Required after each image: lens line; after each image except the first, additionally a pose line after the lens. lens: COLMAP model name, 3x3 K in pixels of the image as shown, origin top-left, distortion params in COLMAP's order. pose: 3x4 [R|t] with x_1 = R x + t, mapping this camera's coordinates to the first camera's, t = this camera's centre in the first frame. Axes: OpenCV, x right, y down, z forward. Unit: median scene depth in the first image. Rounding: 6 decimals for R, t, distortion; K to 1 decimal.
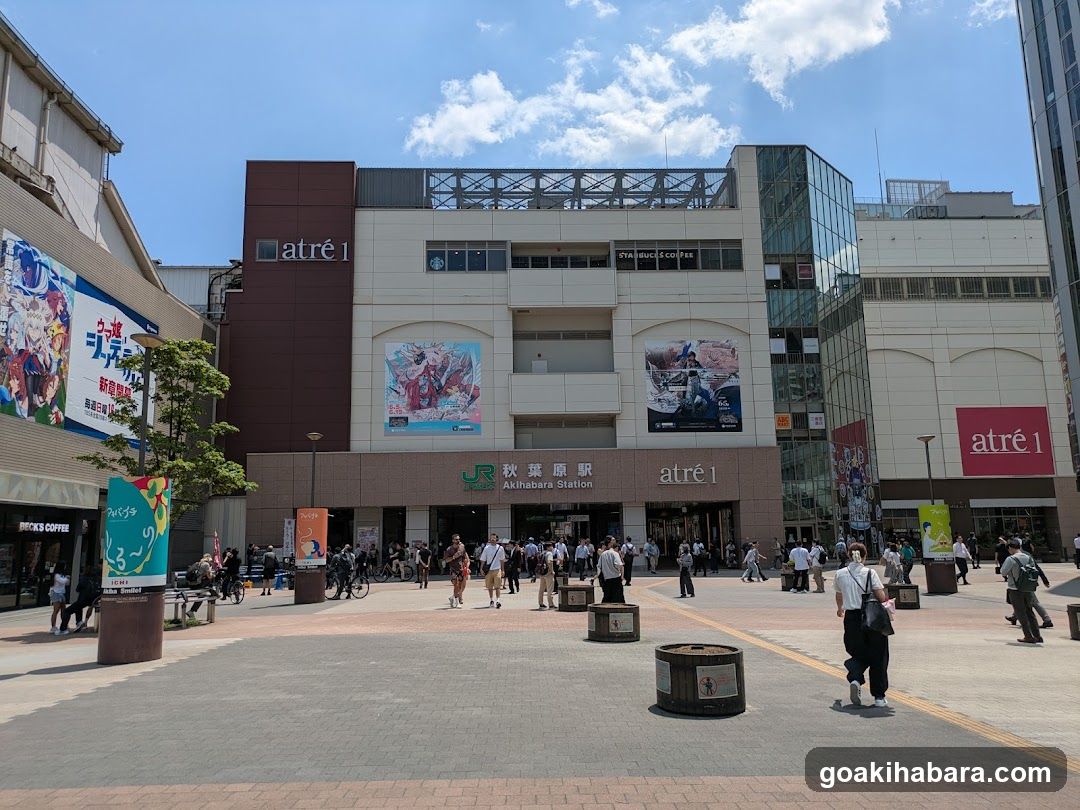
lens RADIAL K [[817.1, 0, 534.4], [0, 817.1, 393.9], [0, 0, 1]] dist [0.021672, -0.011118]
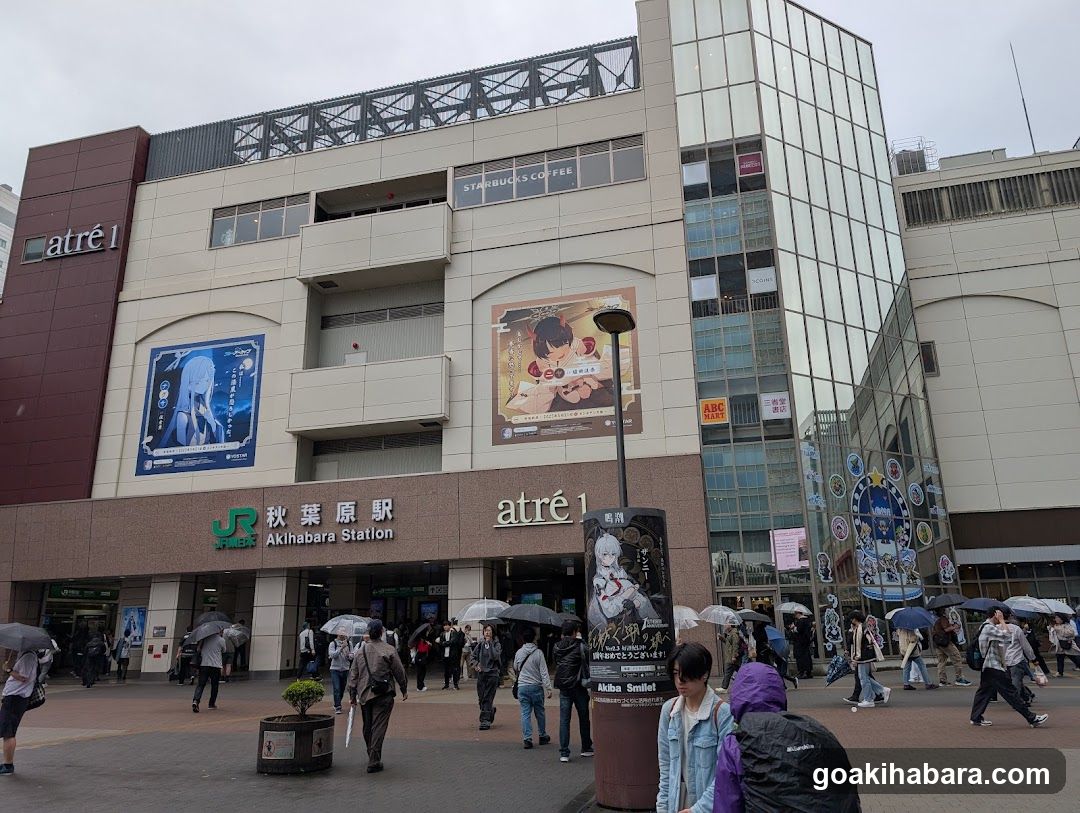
lens RADIAL K [[817.1, 0, 534.4], [0, 817.1, 395.4], [0, 0, 1]] dist [0.021672, -0.011118]
pose [[0.957268, -0.086828, -0.275862, 0.337601], [0.057148, 0.991850, -0.113876, 0.080078], [0.283501, 0.093245, 0.954428, 0.404925]]
